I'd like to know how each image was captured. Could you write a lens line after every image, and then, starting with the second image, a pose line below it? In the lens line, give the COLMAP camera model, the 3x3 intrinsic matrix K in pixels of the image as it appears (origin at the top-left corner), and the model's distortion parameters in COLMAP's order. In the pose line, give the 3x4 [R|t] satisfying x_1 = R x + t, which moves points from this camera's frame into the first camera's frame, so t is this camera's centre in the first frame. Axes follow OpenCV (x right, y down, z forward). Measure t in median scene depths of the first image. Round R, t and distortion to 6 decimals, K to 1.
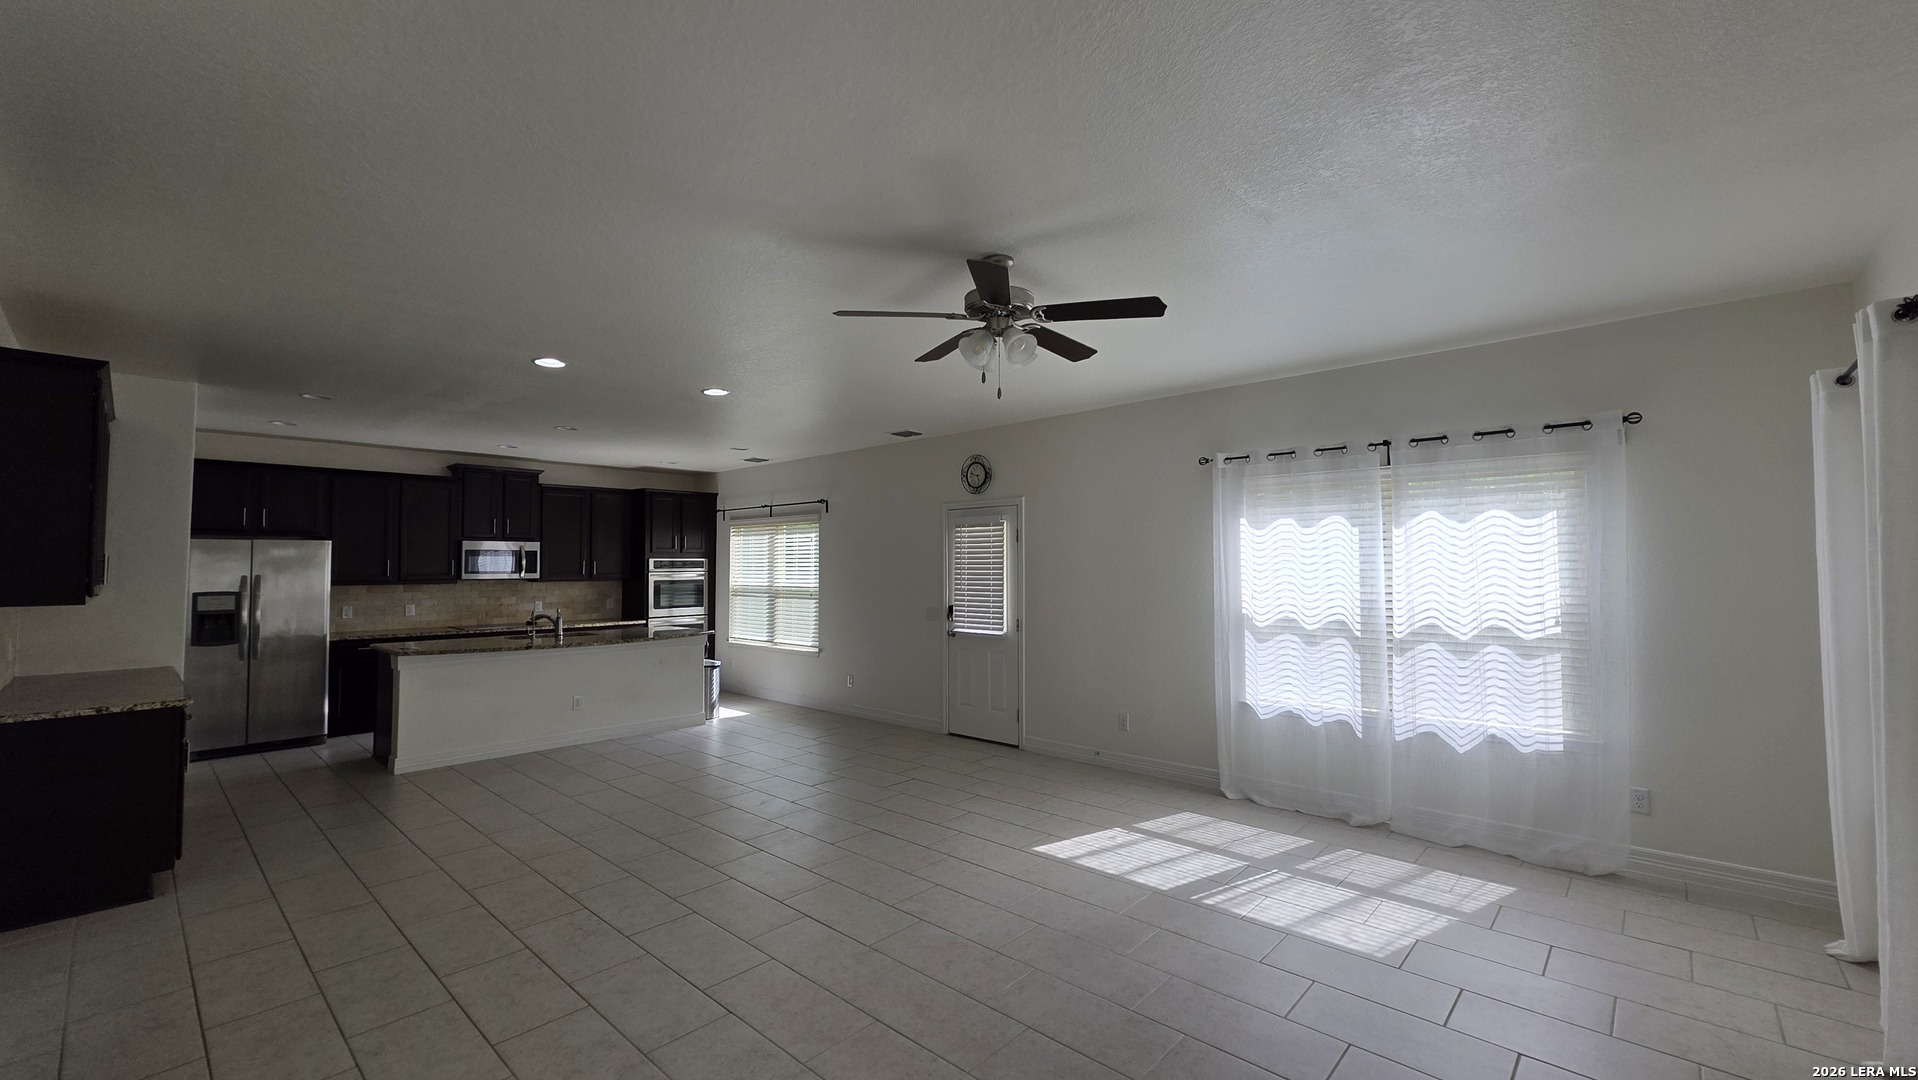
lens RADIAL K [[768.5, 0, 959.0], [0, 768.5, 540.0], [0, 0, 1]] dist [0.004304, -0.000009]
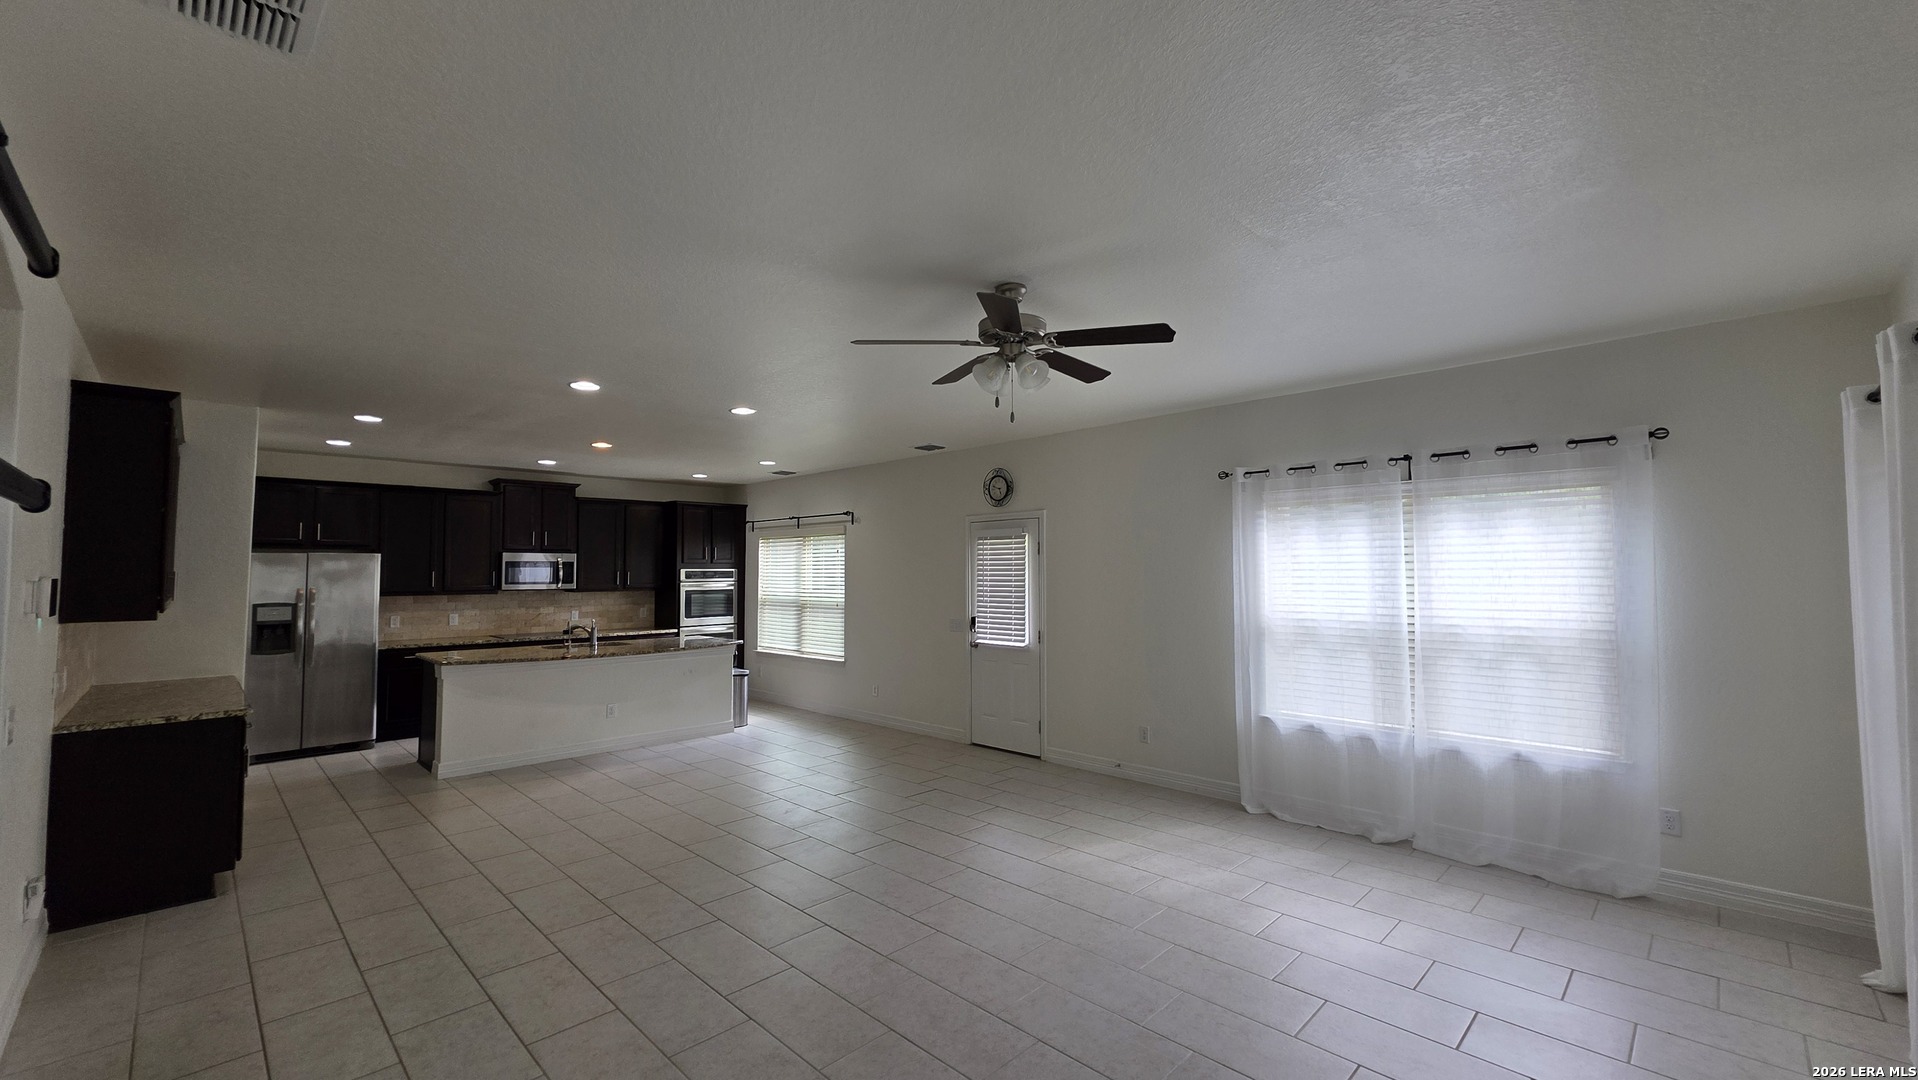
lens RADIAL K [[766.7, 0, 958.4], [0, 766.7, 538.2], [0, 0, 1]] dist [0.004441, -0.000025]
pose [[0.999247, -0.001110, -0.038794, 0.010216], [0.000741, 0.999954, -0.009545, -0.010143], [0.038802, 0.009509, 0.999202, -0.012449]]
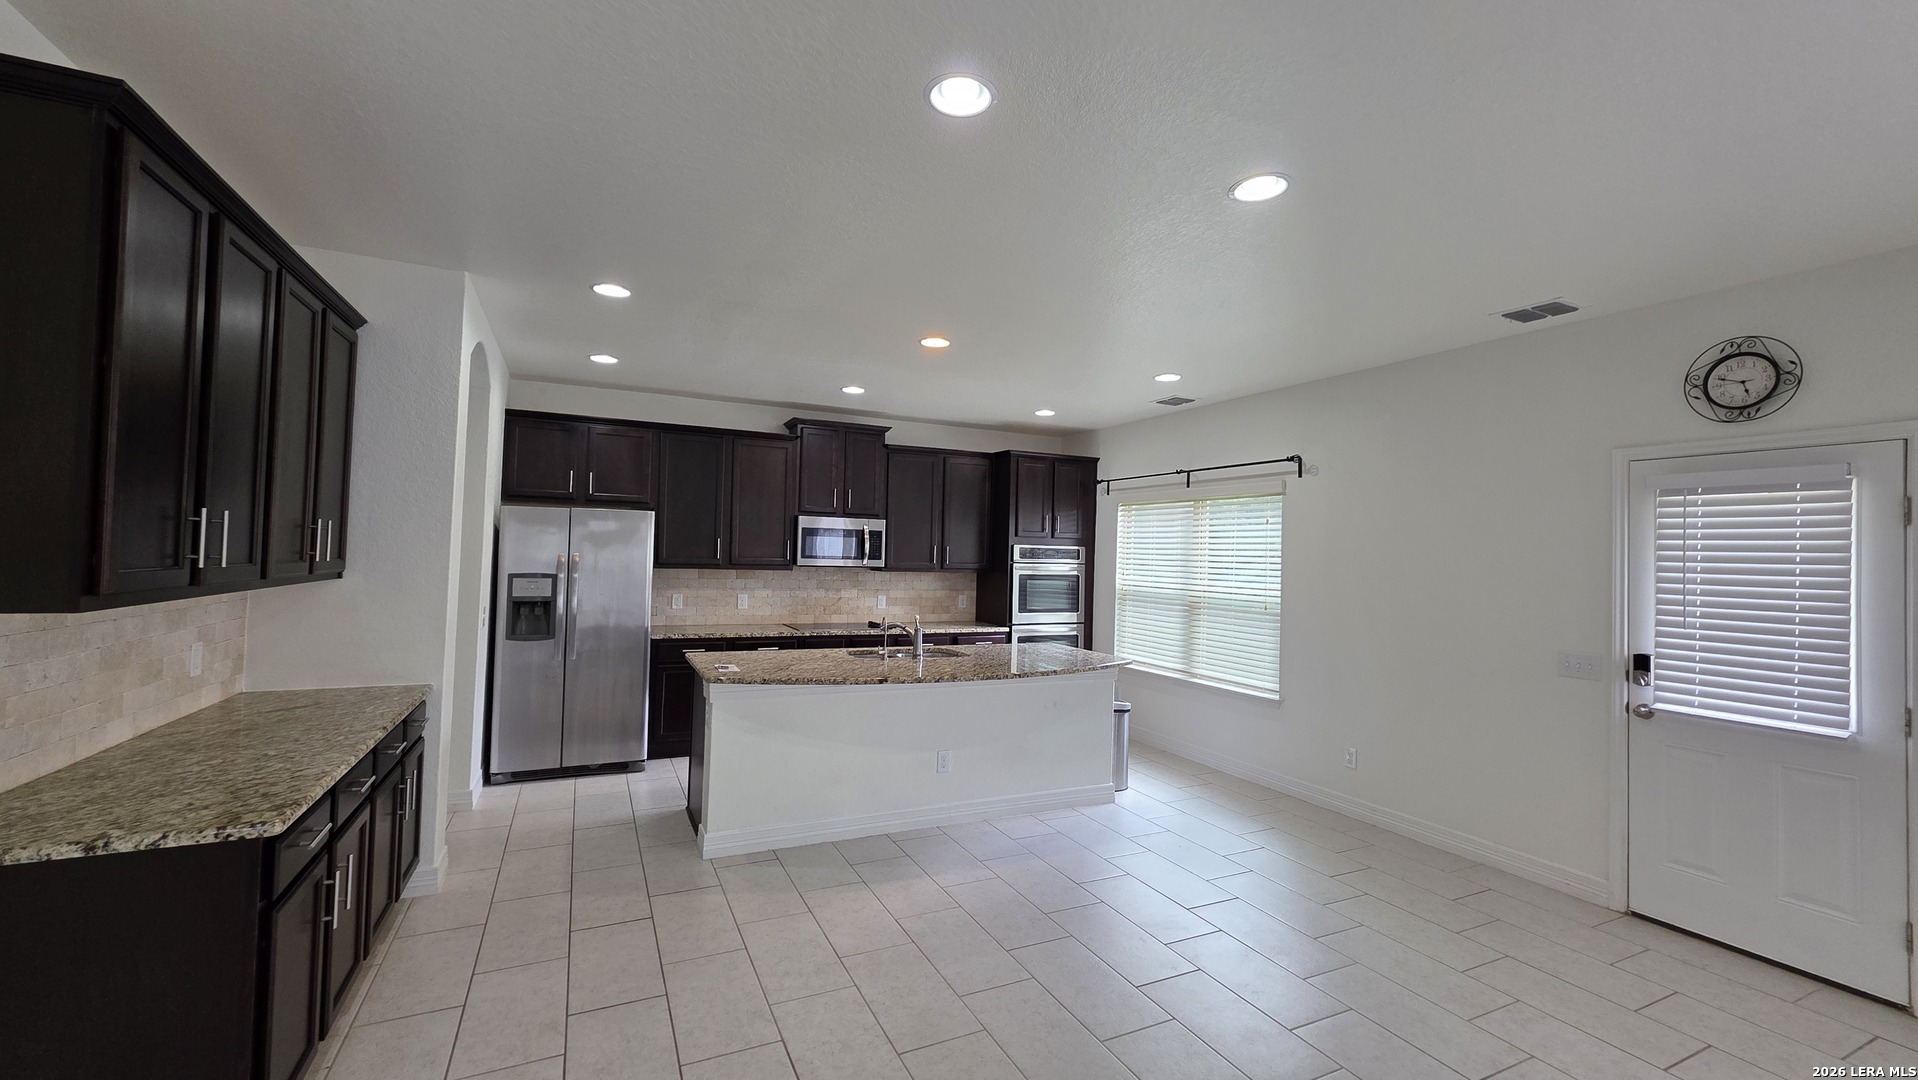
lens RADIAL K [[768.5, 0, 959.0], [0, 768.5, 540.0], [0, 0, 1]] dist [0.004304, -0.000009]
pose [[0.930094, 0.022010, -0.366663, -0.261798], [-0.017636, 0.999728, 0.015275, 0.013363], [0.366899, -0.007740, 0.930229, 0.420862]]
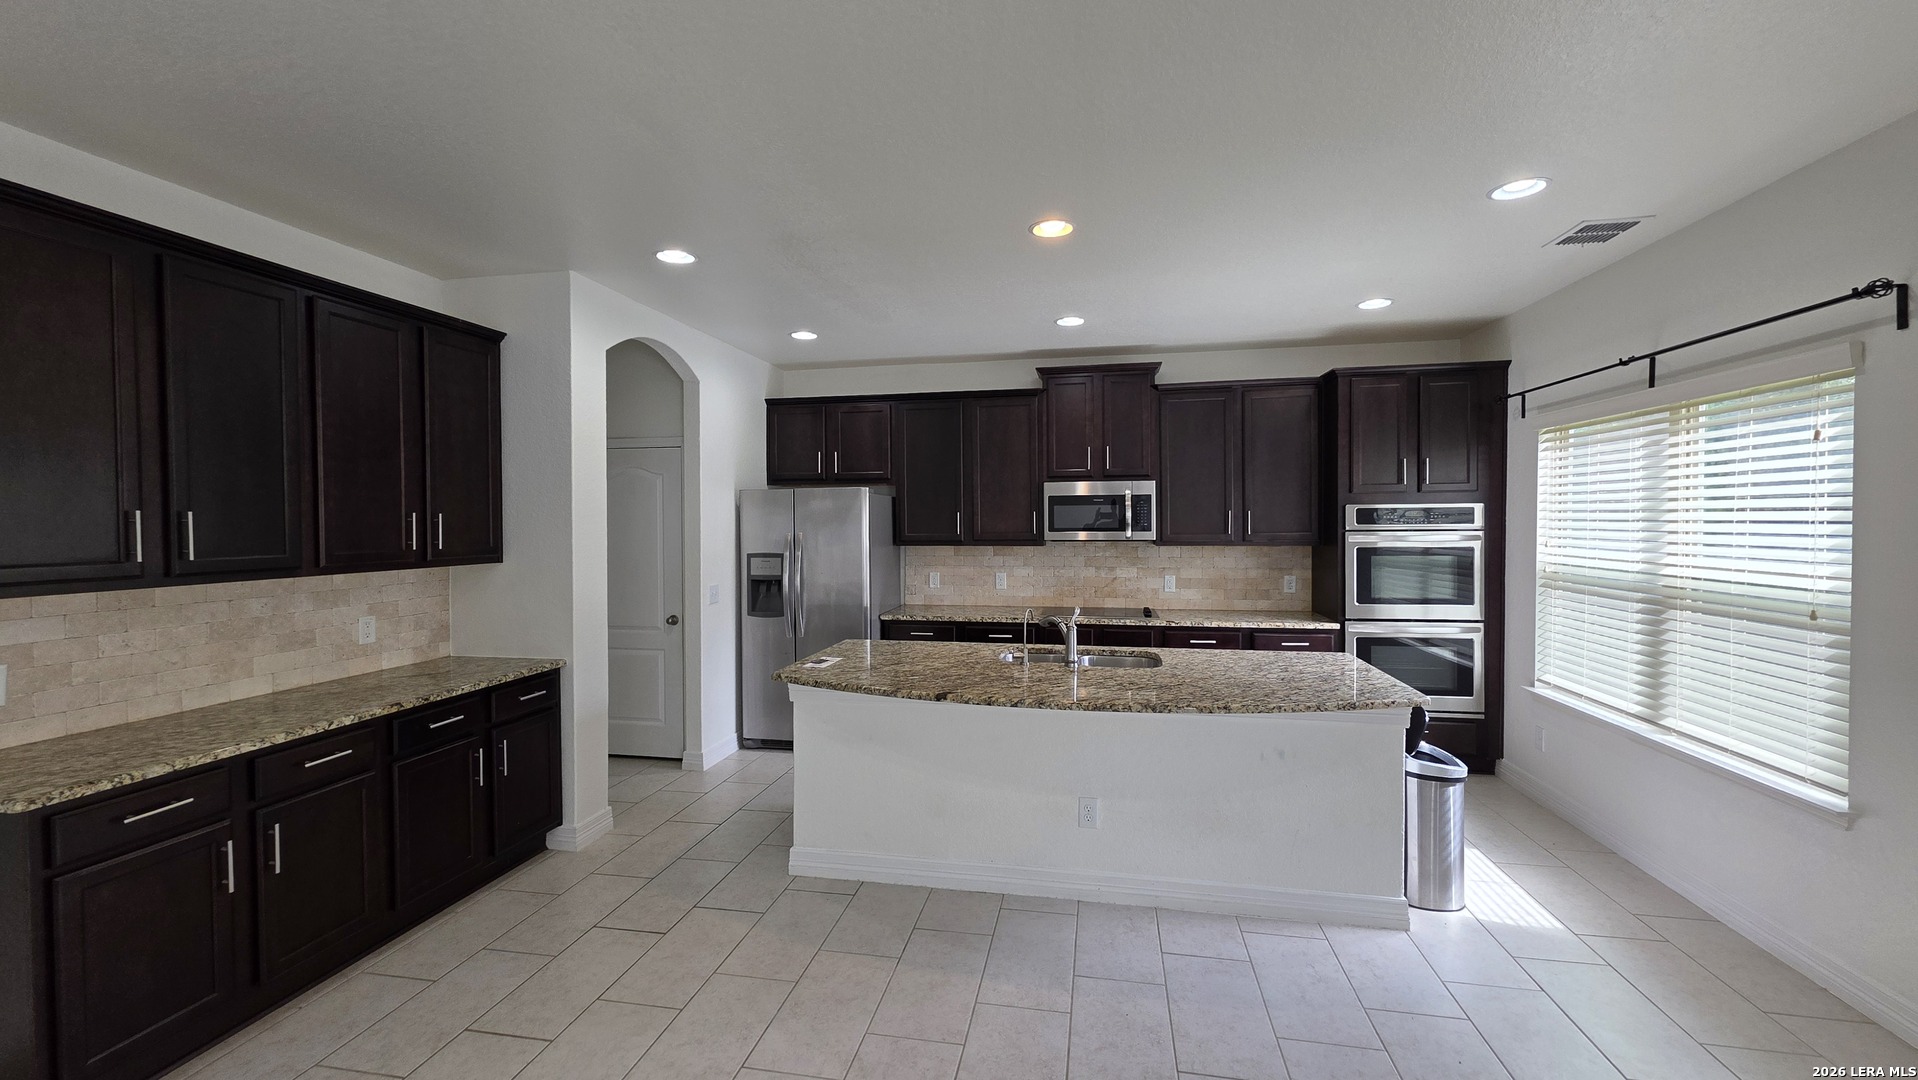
lens RADIAL K [[766.7, 0, 958.4], [0, 766.7, 538.2], [0, 0, 1]] dist [0.004441, -0.000025]
pose [[0.527699, 0.021672, -0.849155, -0.149081], [0.033927, 0.998339, 0.046563, 0.019911], [0.848753, -0.053380, 0.526088, 0.735981]]
